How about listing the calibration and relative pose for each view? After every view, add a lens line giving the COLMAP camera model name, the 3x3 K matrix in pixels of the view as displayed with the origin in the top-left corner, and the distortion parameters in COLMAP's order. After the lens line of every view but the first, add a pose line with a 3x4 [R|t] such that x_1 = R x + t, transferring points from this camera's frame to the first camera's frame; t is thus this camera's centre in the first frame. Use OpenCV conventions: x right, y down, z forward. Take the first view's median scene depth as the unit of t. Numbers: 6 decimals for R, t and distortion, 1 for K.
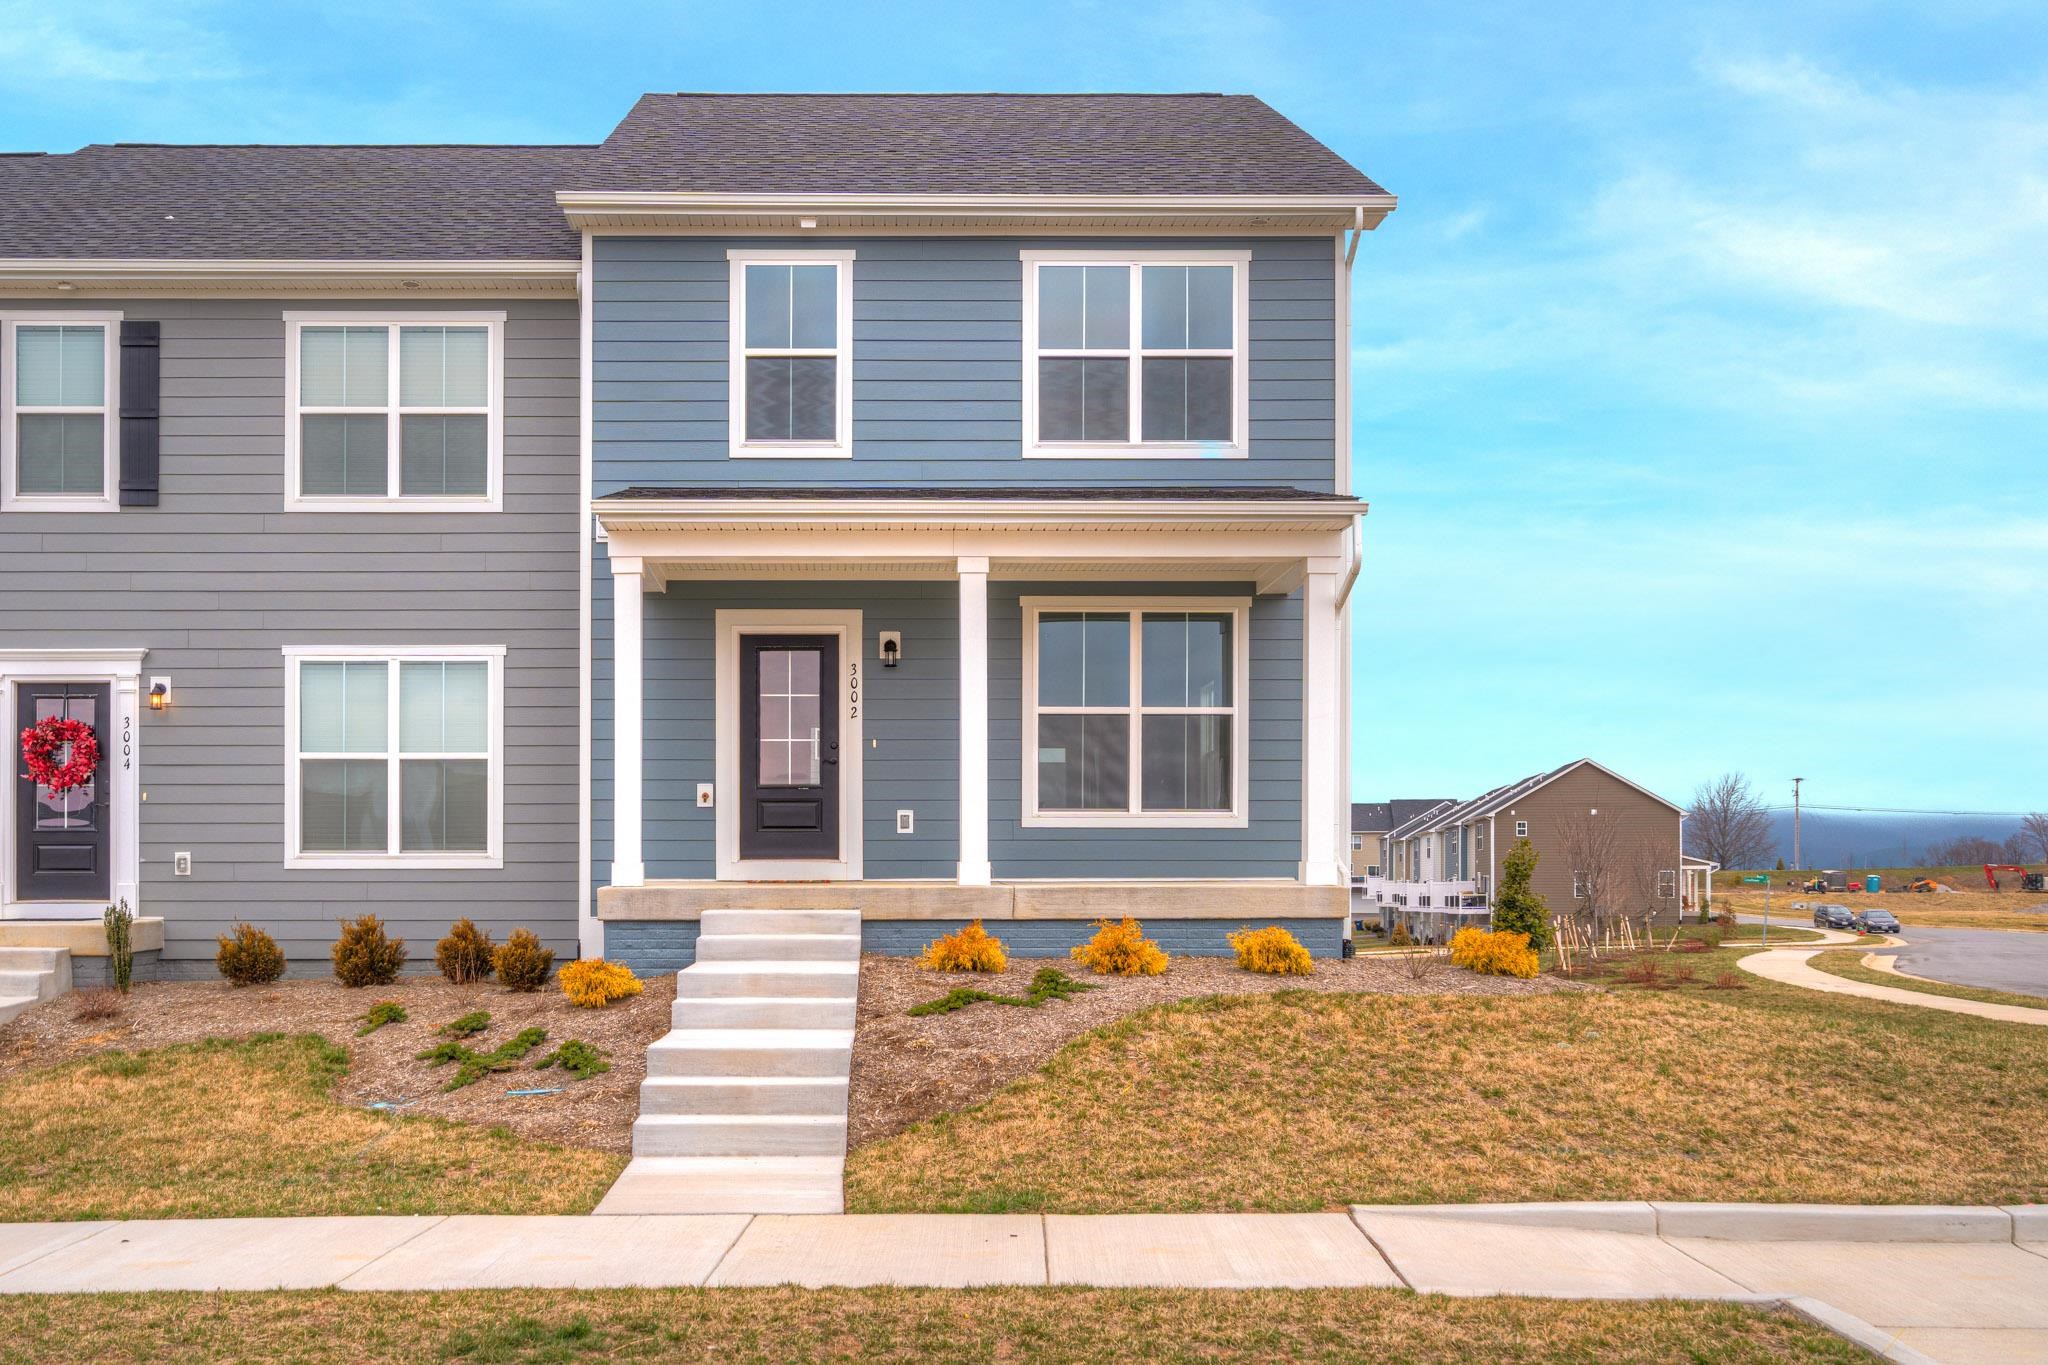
lens RADIAL K [[1788.4, 0, 1024.0], [0, 1788.4, 682.5], [0, 0, 1]] dist [0.014481, -0.007317]
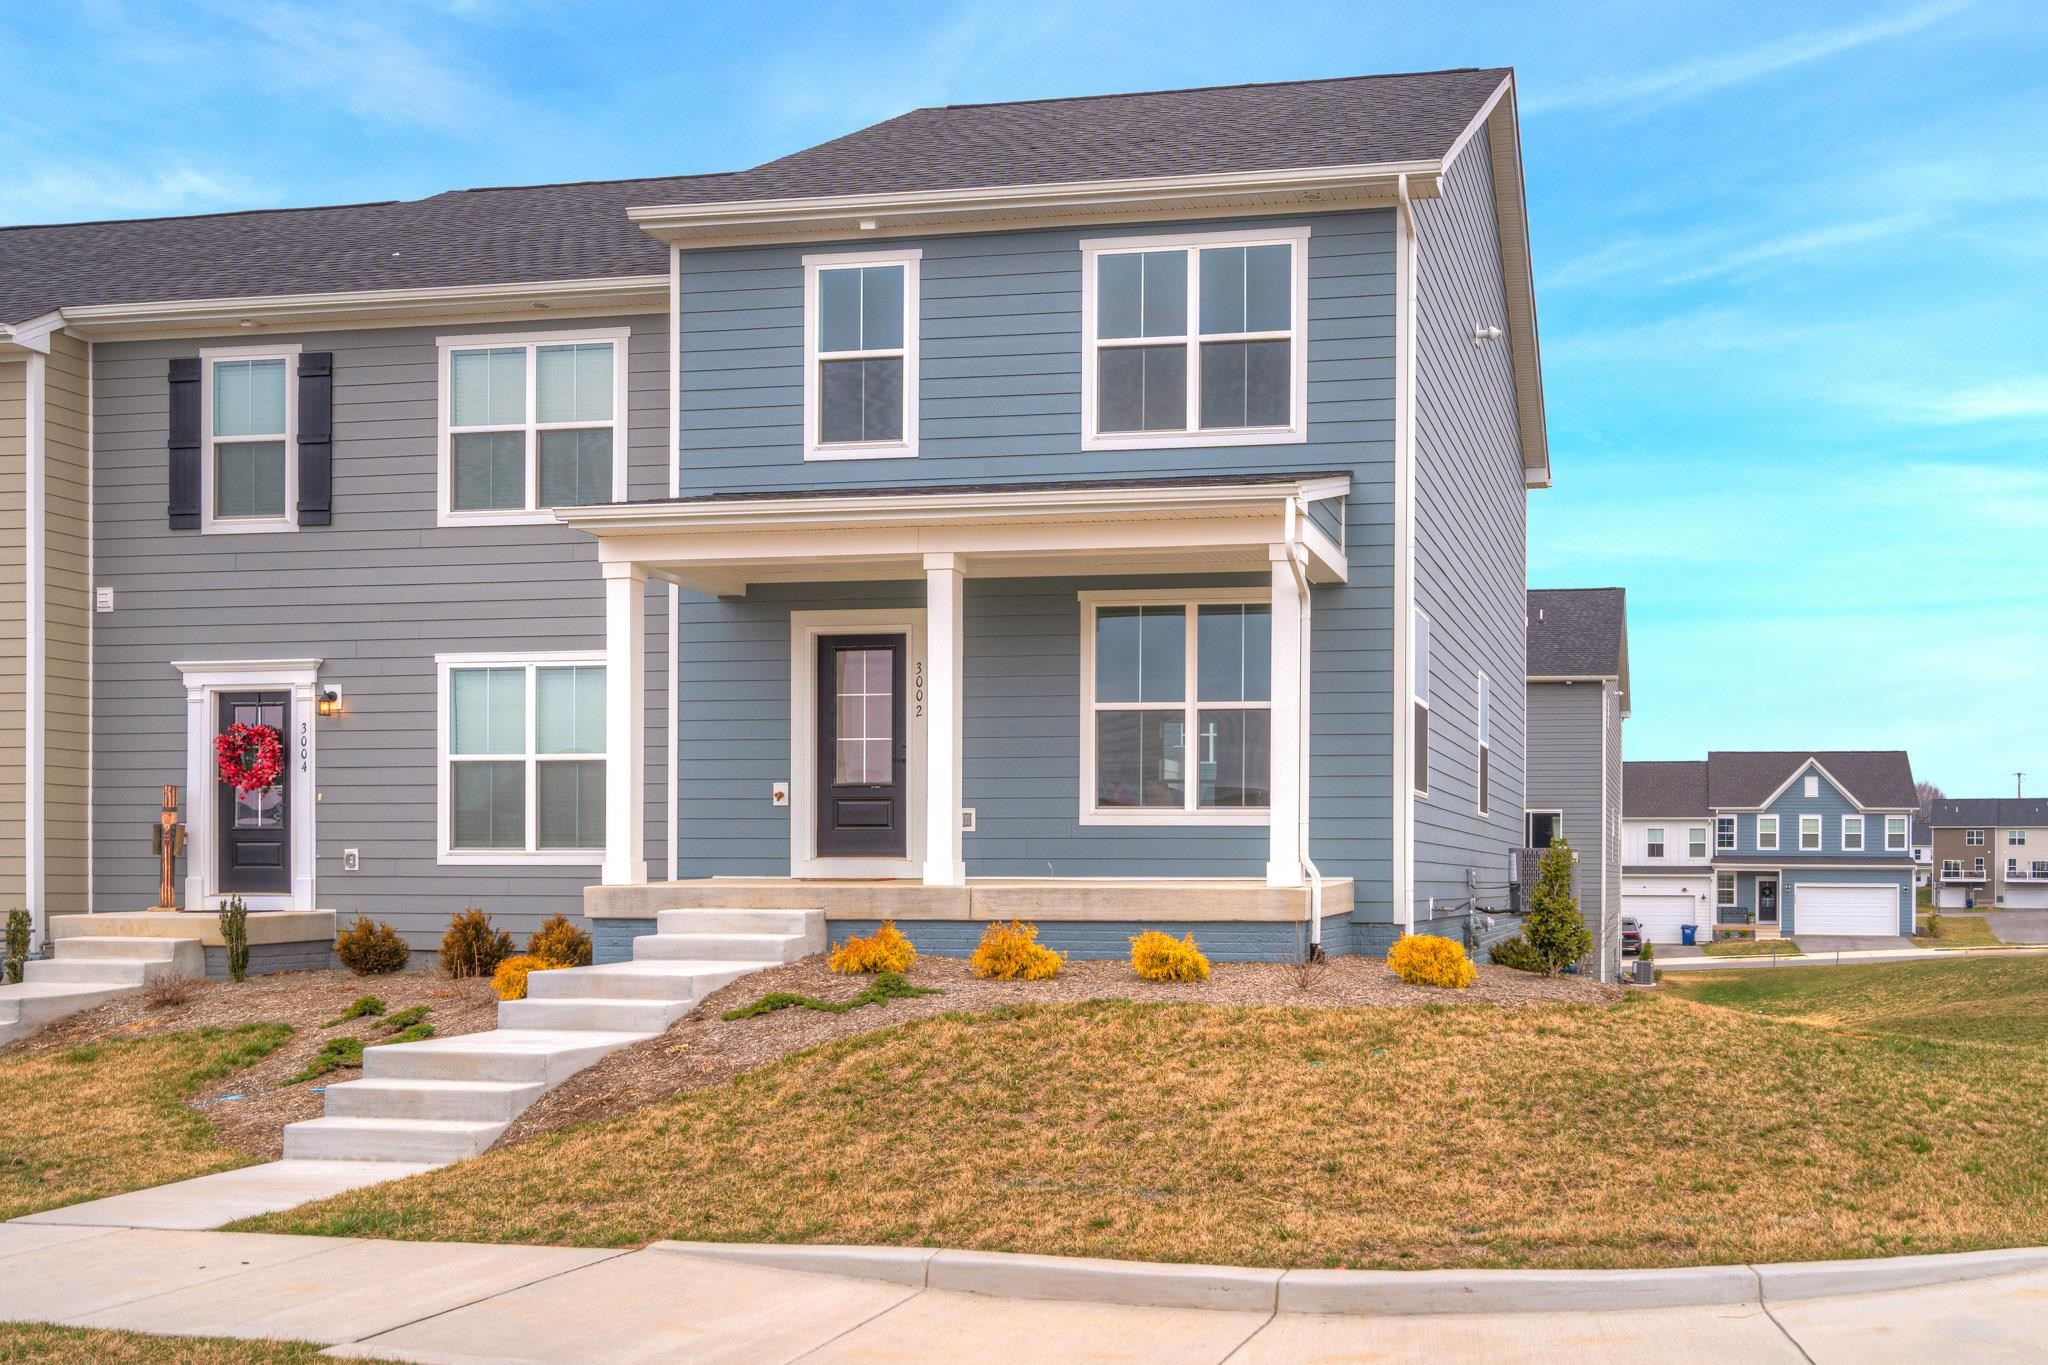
lens RADIAL K [[1760.3, 0, 1214.5], [0, 1760.3, 703.8], [0, 0, 1]] dist [0.000342, 0.017094]
pose [[0.986564, -0.012598, -0.162892, 0.221378], [0.015166, 0.999779, 0.014527, 0.000824], [0.162673, -0.016802, 0.986537, 0.051450]]
